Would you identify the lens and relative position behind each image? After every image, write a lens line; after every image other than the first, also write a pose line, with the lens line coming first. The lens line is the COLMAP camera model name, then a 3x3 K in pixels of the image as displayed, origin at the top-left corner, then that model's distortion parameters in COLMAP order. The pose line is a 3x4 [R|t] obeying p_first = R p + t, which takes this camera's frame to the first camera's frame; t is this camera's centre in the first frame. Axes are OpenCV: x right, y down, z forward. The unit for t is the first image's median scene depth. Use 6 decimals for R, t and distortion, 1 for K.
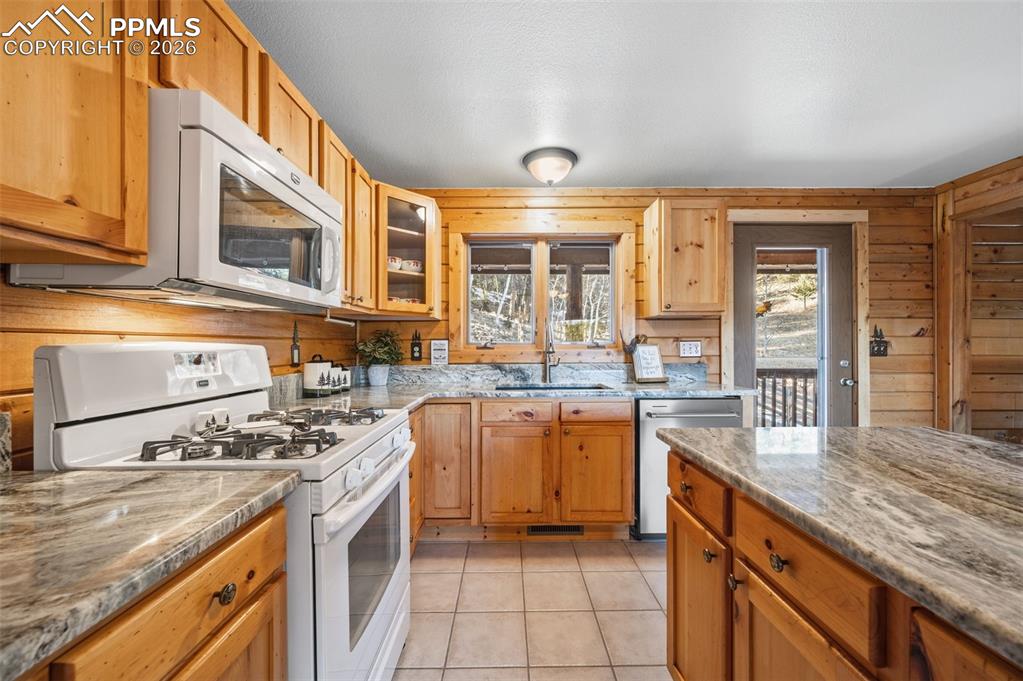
lens RADIAL K [[400.3, 0, 512.1], [0, 400.3, 344.7], [0, 0, 1]] dist [-0.002925, -0.000117]
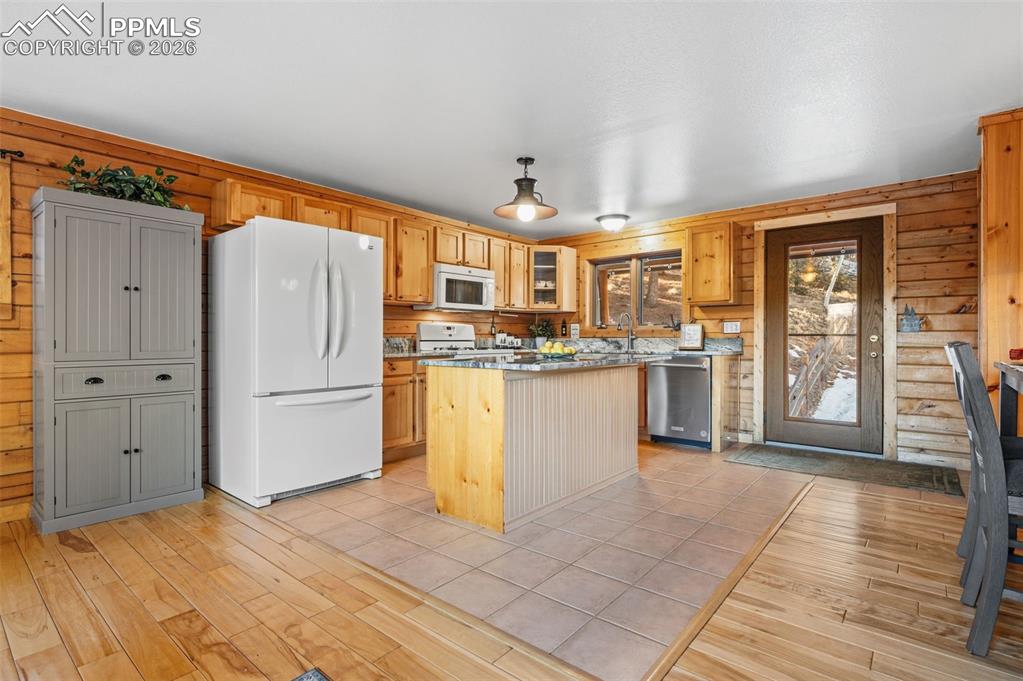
lens RADIAL K [[496.1, 0, 516.2], [0, 496.1, 339.1], [0, 0, 1]] dist [-0.002644, -0.001391]
pose [[0.765213, 0.004495, -0.643762, 0.984591], [-0.003356, 0.999990, 0.002994, 0.048461], [0.643769, -0.000130, 0.765220, -0.770848]]
